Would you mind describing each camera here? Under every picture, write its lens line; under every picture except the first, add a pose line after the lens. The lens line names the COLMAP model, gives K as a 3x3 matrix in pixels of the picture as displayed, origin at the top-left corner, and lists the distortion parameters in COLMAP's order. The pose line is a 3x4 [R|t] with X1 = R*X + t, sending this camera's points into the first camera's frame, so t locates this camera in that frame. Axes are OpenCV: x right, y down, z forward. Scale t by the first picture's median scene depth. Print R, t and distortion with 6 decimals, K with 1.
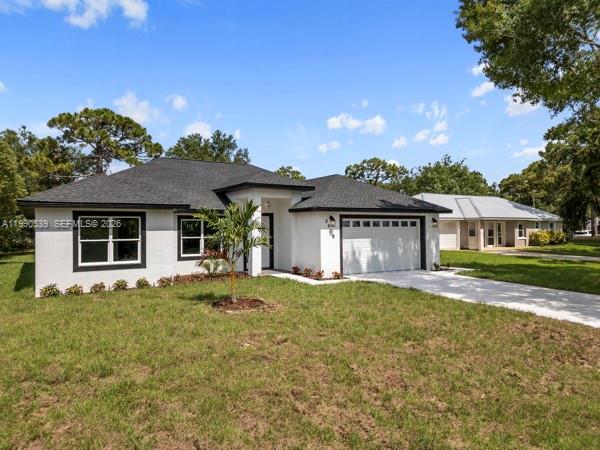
lens RADIAL K [[421.7, 0, 300.0], [0, 421.7, 225.0], [0, 0, 1]] dist [0.103701, -0.174595]
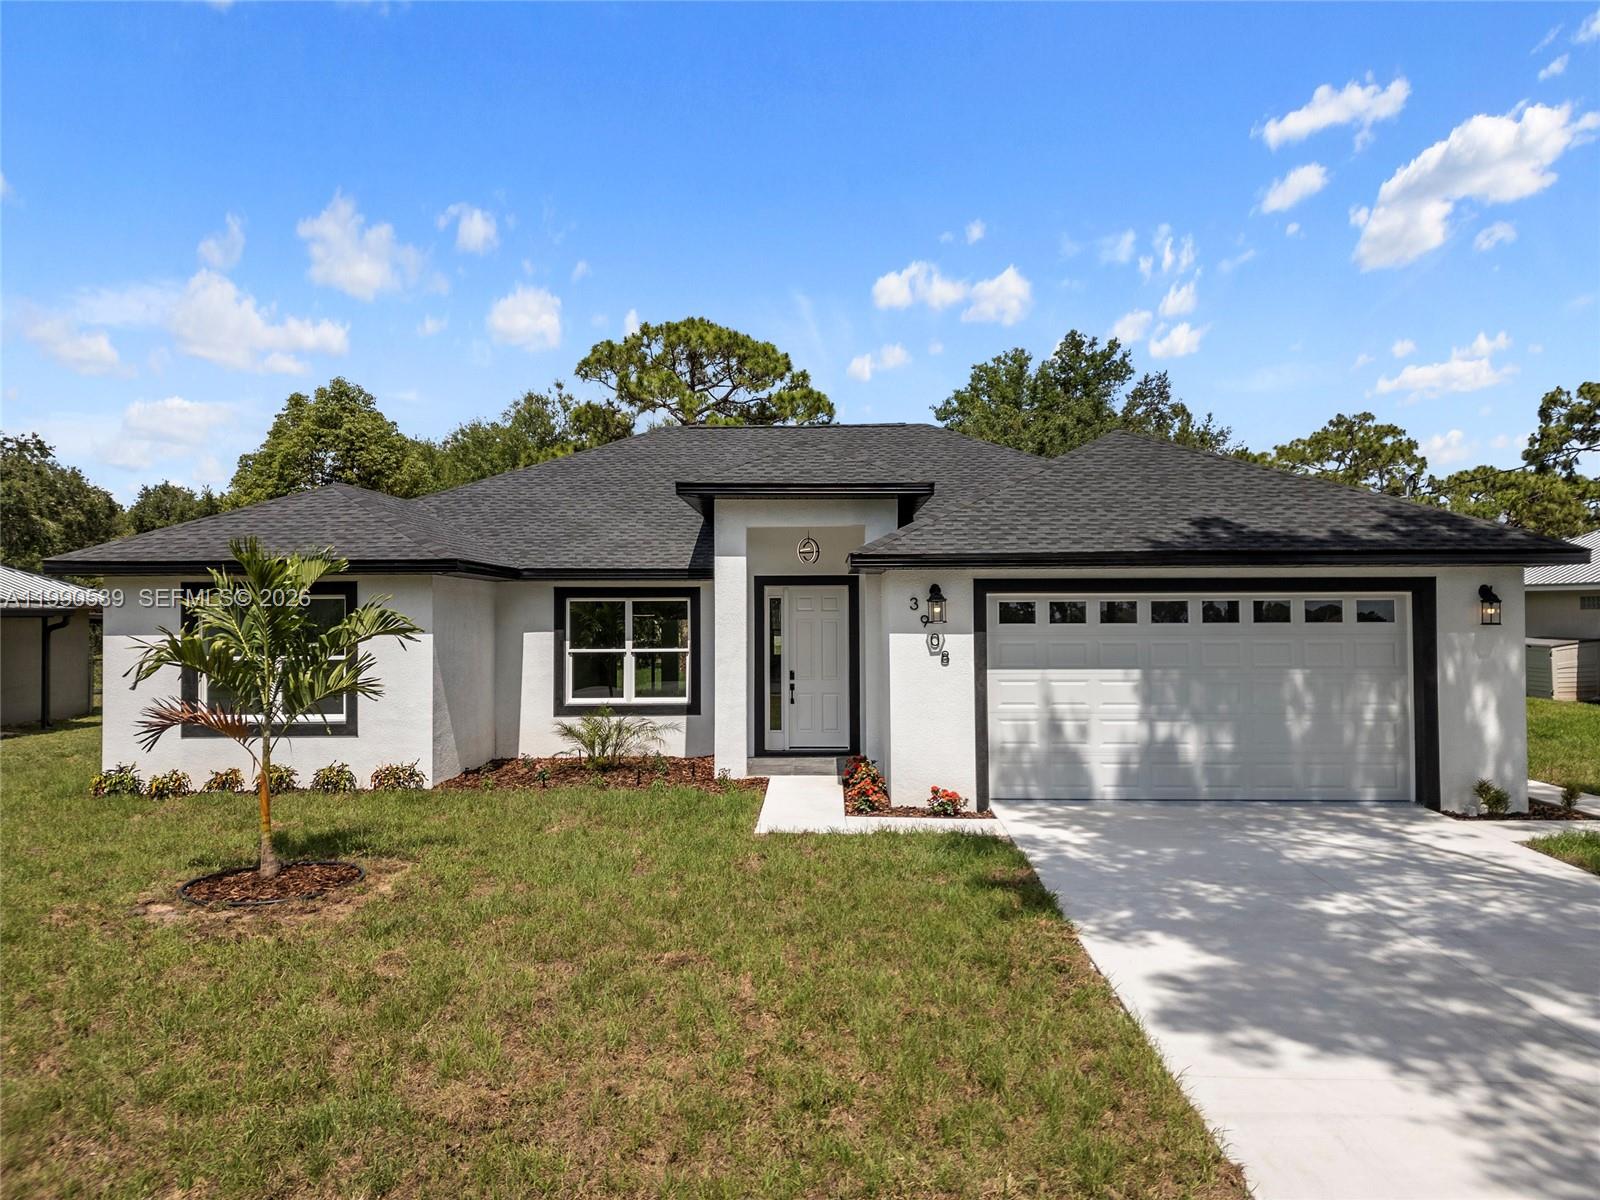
lens RADIAL K [[1124.7, 0, 800.0], [0, 1124.7, 600.0], [0, 0, 1]] dist [0.103701, -0.174595]
pose [[0.823616, -0.003781, -0.567135, 0.383173], [0.002145, 0.999991, -0.003552, -0.008233], [0.567143, 0.001709, 0.823617, 0.320898]]
